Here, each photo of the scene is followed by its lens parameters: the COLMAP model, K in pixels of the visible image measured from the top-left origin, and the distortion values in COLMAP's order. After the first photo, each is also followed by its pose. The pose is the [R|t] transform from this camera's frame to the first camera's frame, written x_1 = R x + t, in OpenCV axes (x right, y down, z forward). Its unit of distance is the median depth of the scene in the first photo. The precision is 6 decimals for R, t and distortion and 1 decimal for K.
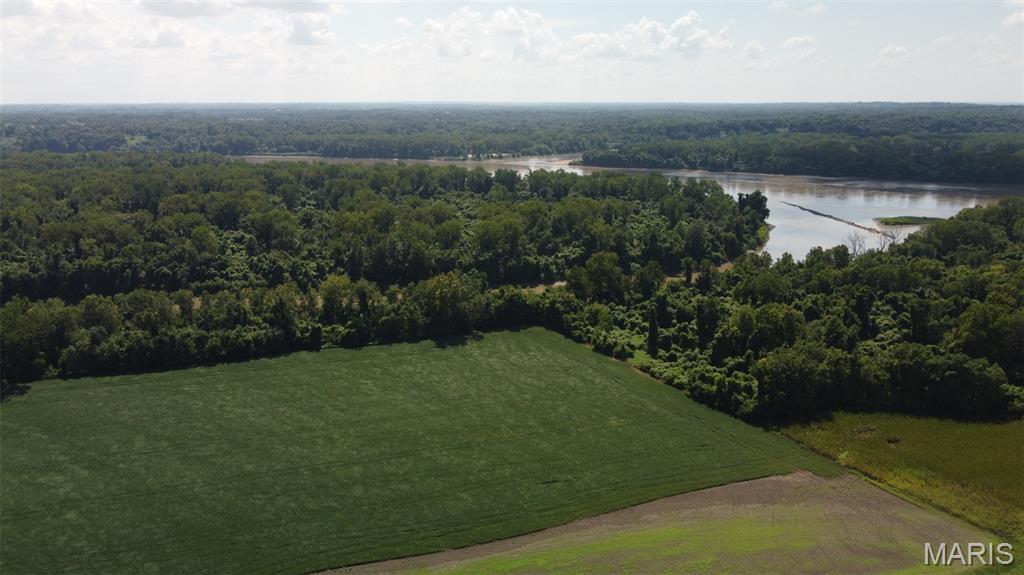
lens RADIAL K [[784.5, 0, 508.8], [0, 784.5, 283.6], [0, 0, 1]] dist [-0.006656, 0.037697]
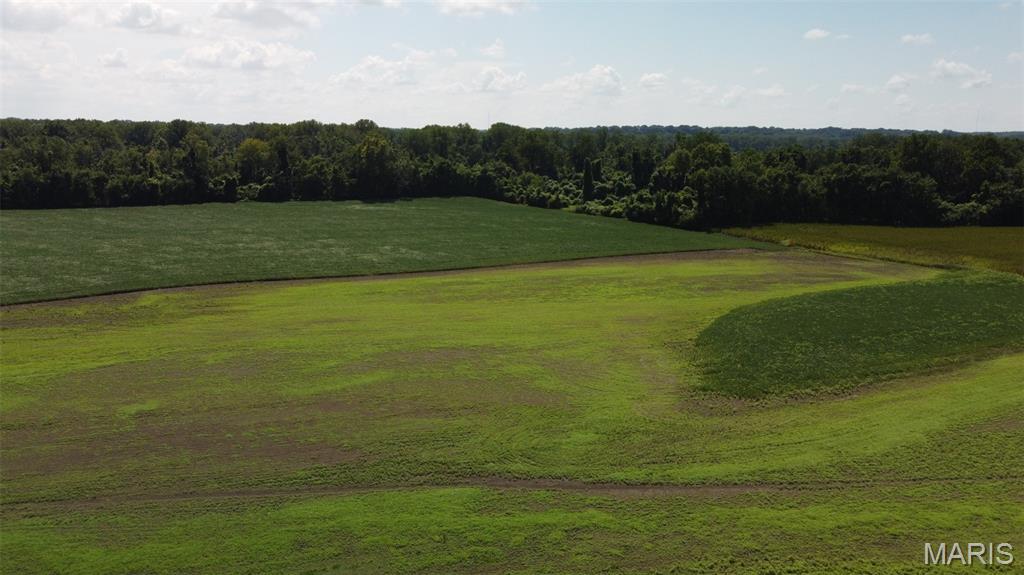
lens RADIAL K [[784.5, 0, 508.4], [0, 784.5, 282.2], [0, 0, 1]] dist [-0.006656, 0.037697]
pose [[0.995802, -0.000071, 0.091537, -0.002997], [0.003910, 0.999120, -0.041753, 0.230001], [-0.091454, 0.041935, 0.994926, 0.051830]]
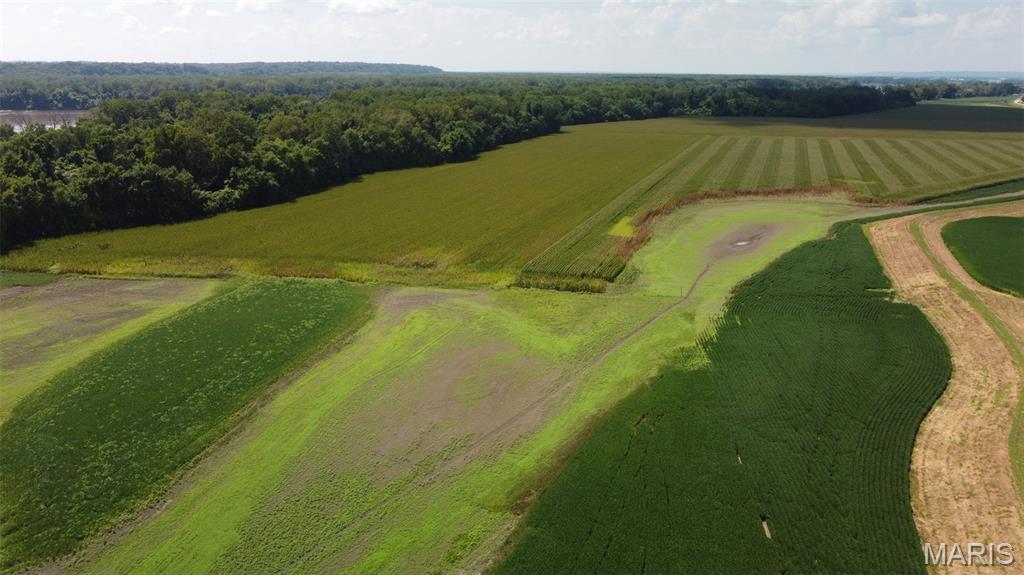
lens RADIAL K [[784.5, 0, 506.6], [0, 784.5, 276.7], [0, 0, 1]] dist [-0.006656, 0.037697]
pose [[0.568899, -0.206794, 0.795984, -0.000229], [0.181073, 0.975615, 0.124047, 0.157896], [-0.802226, 0.073561, 0.592472, 0.035542]]
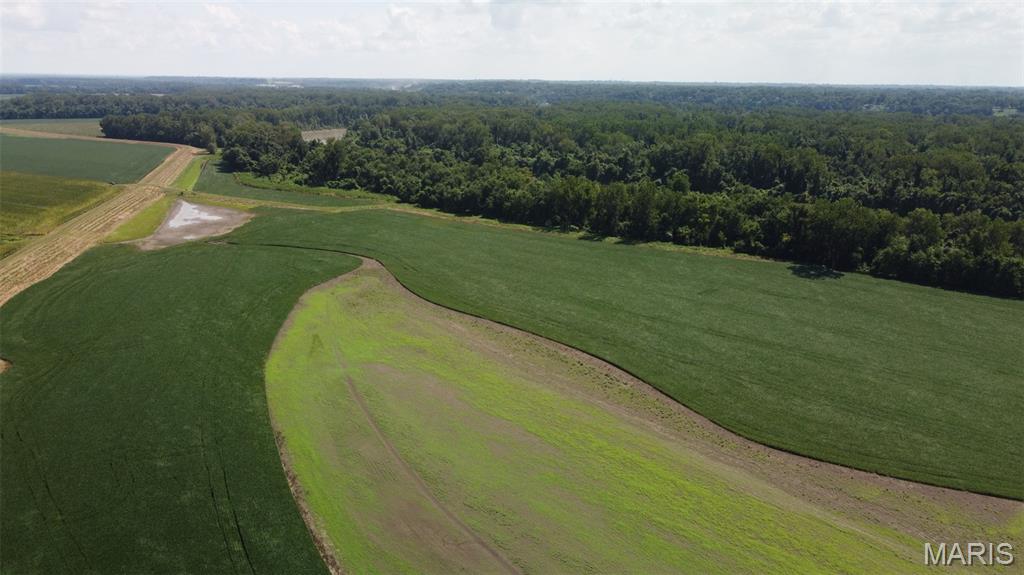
lens RADIAL K [[784.5, 0, 506.7], [0, 784.5, 286.8], [0, 0, 1]] dist [-0.006656, 0.037697]
pose [[0.547829, 0.230934, -0.804085, -0.002273], [-0.211638, 0.968138, 0.133859, 0.093640], [0.809378, 0.096844, 0.579249, 0.020914]]
